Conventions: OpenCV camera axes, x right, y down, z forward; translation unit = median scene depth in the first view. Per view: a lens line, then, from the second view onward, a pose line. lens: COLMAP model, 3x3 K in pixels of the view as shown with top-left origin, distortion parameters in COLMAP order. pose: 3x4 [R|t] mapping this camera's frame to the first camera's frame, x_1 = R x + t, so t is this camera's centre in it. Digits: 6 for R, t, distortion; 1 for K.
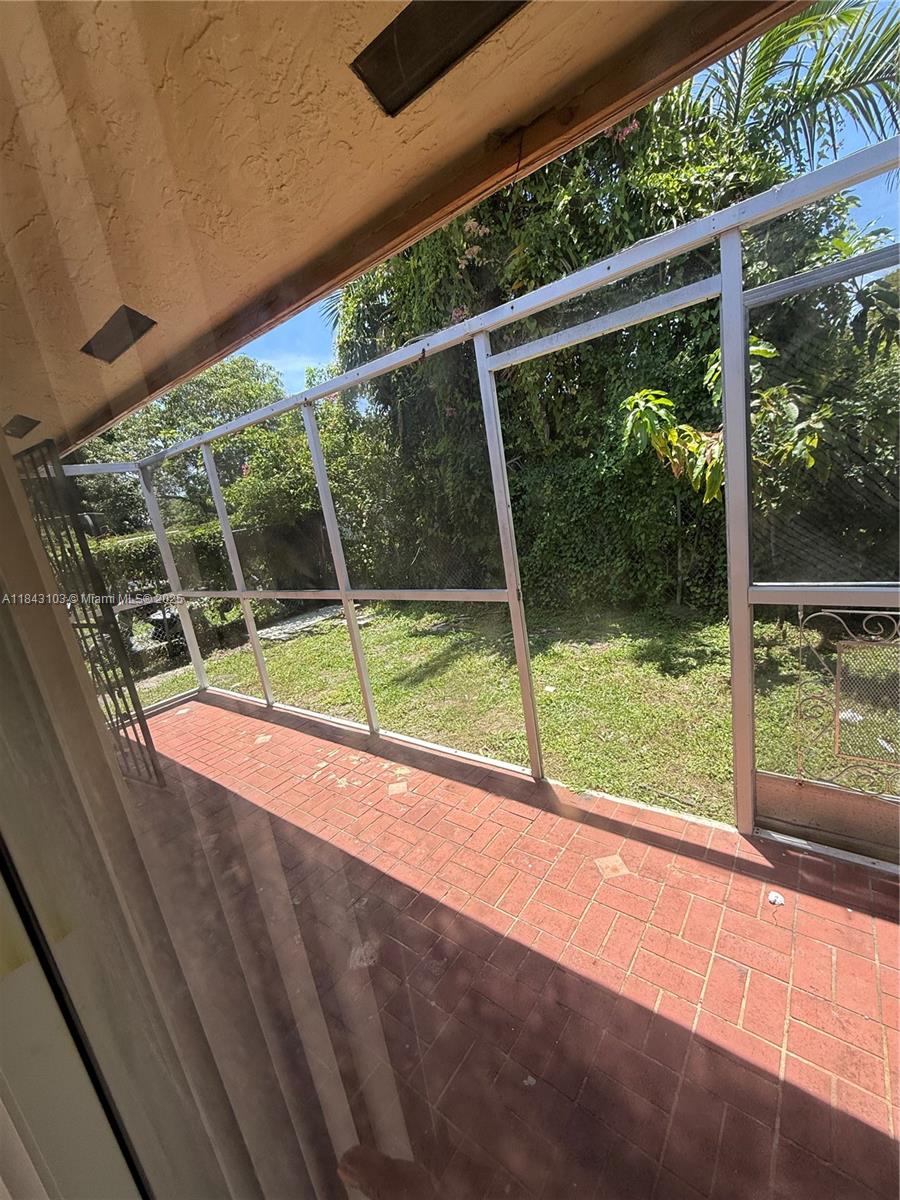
lens RADIAL K [[478.3, 0, 451.1], [0, 478.3, 597.8], [0, 0, 1]] dist [0.002015, 0.000054]
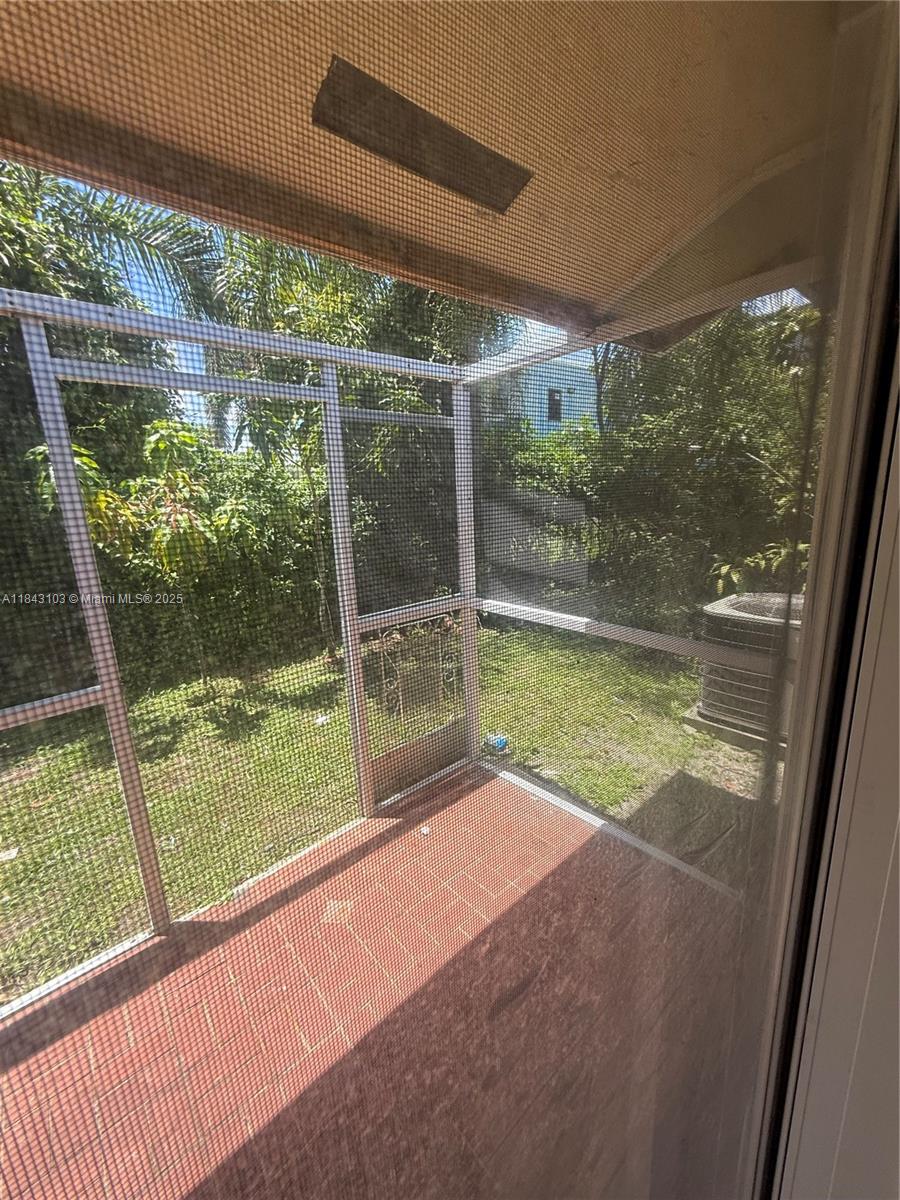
lens RADIAL K [[478.3, 0, 451.1], [0, 478.3, 597.8], [0, 0, 1]] dist [0.002015, 0.000054]
pose [[0.211131, -0.075265, 0.974556, -0.502202], [0.234968, 0.971703, 0.024140, -0.044234], [-0.948796, 0.223893, 0.222842, 0.370311]]
